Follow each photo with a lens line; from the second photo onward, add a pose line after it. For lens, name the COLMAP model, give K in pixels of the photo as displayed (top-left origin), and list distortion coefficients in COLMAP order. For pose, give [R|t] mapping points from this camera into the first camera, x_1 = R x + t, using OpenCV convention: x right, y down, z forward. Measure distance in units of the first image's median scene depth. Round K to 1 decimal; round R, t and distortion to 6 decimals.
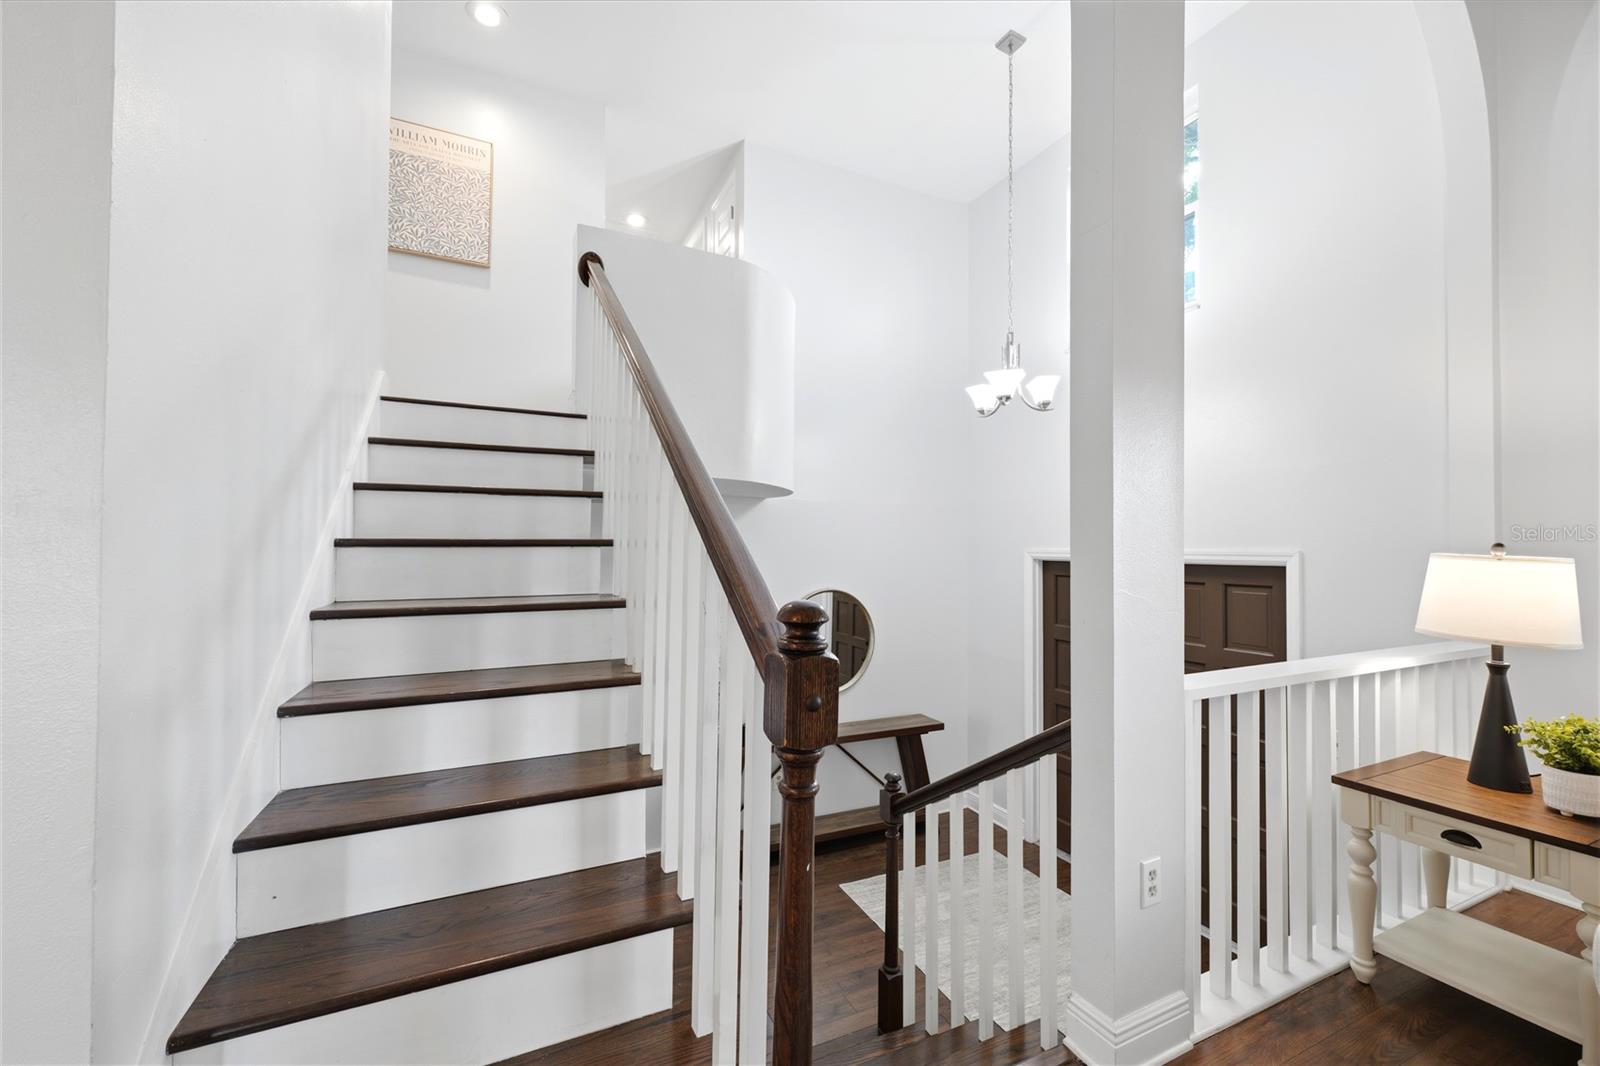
lens RADIAL K [[643.6, 0, 800.0], [0, 643.6, 533.0], [0, 0, 1]] dist [0.023511, 0.000047]
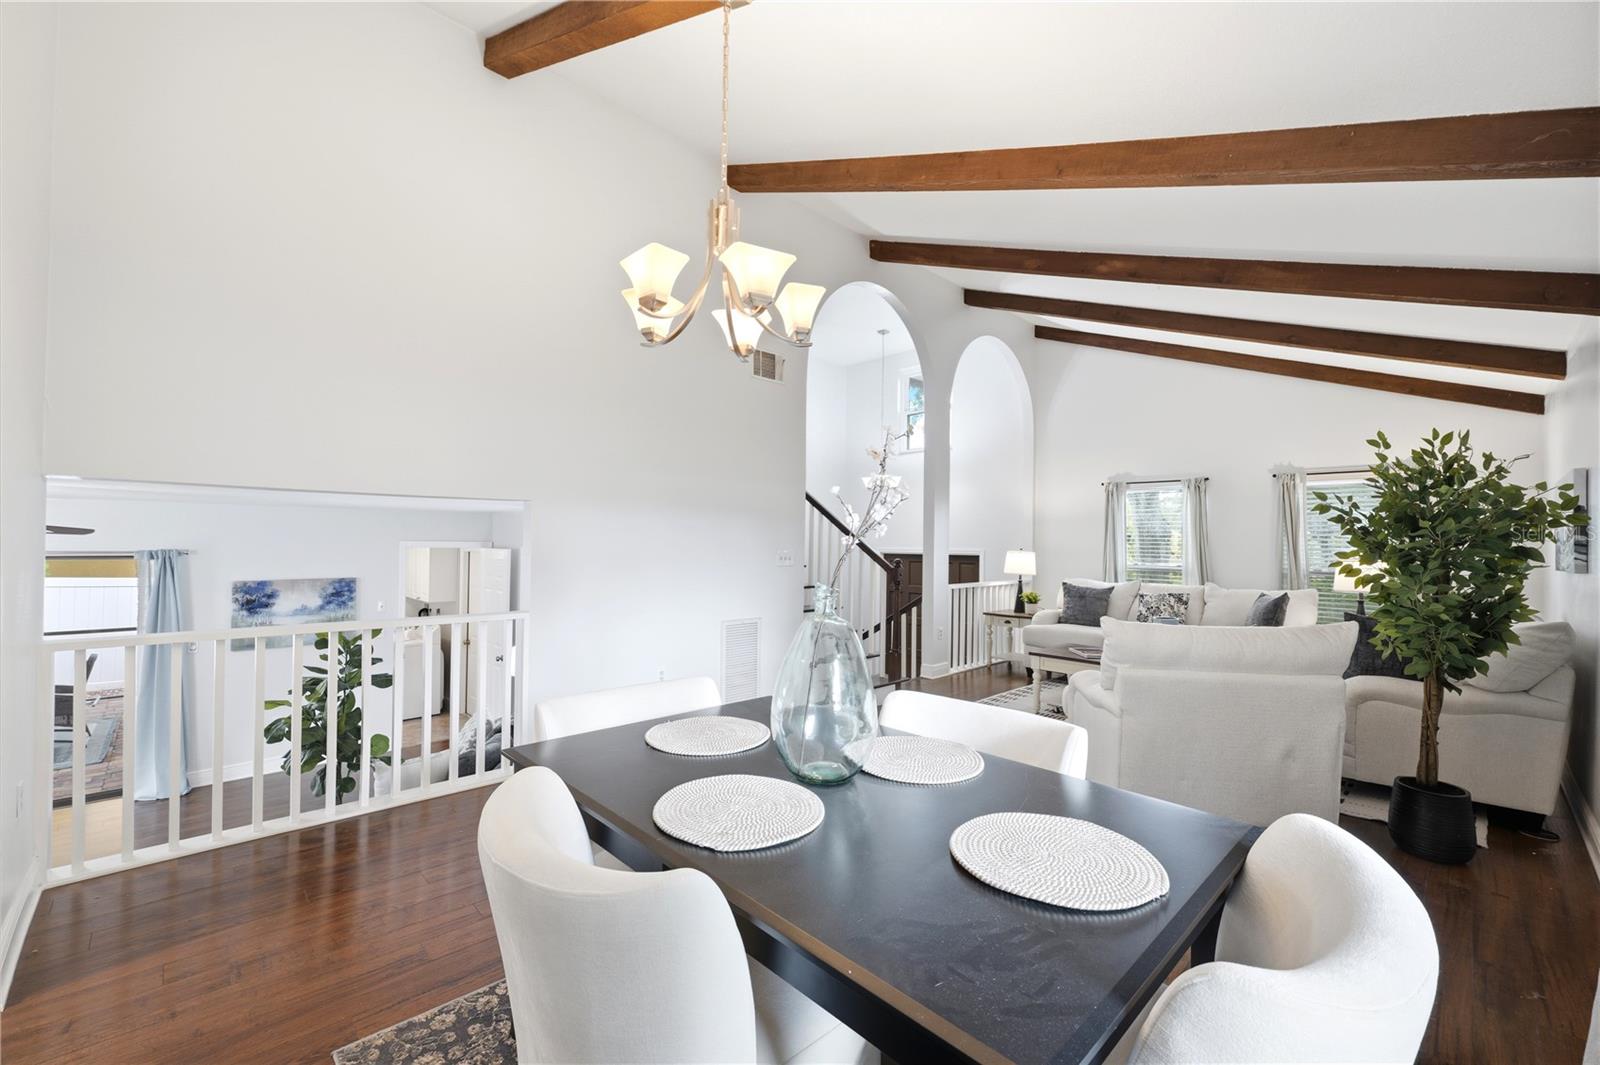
lens RADIAL K [[650.6, 0, 801.6], [0, 650.6, 534.5], [0, 0, 1]] dist [0.000088, 0.000149]
pose [[0.951279, 0.003607, 0.308311, -1.256329], [-0.005812, 0.999964, 0.006236, -0.076083], [-0.308277, -0.007724, 0.951265, -2.111533]]
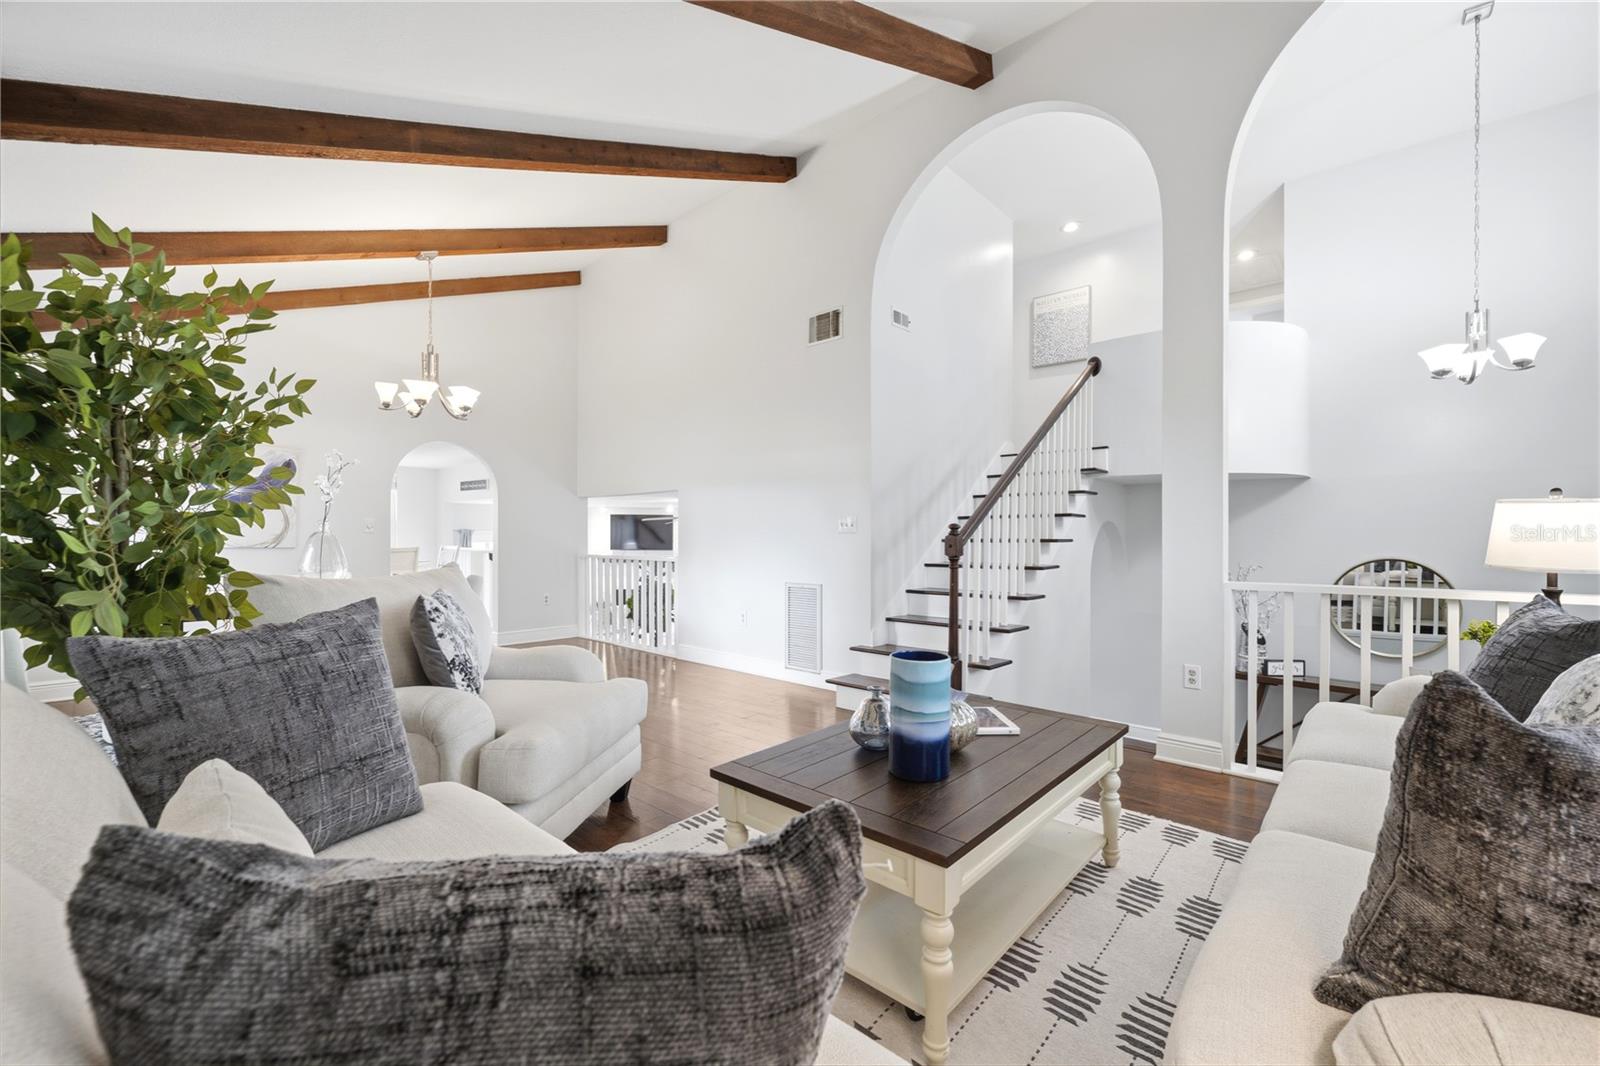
lens RADIAL K [[650.6, 0, 801.6], [0, 650.6, 535.0], [0, 0, 1]] dist [0.000088, 0.000149]
pose [[0.380878, -0.007153, -0.924598, 1.605929], [0.019050, 0.999819, 0.000112, 0.071995], [0.924429, -0.017656, 0.380945, -0.695398]]
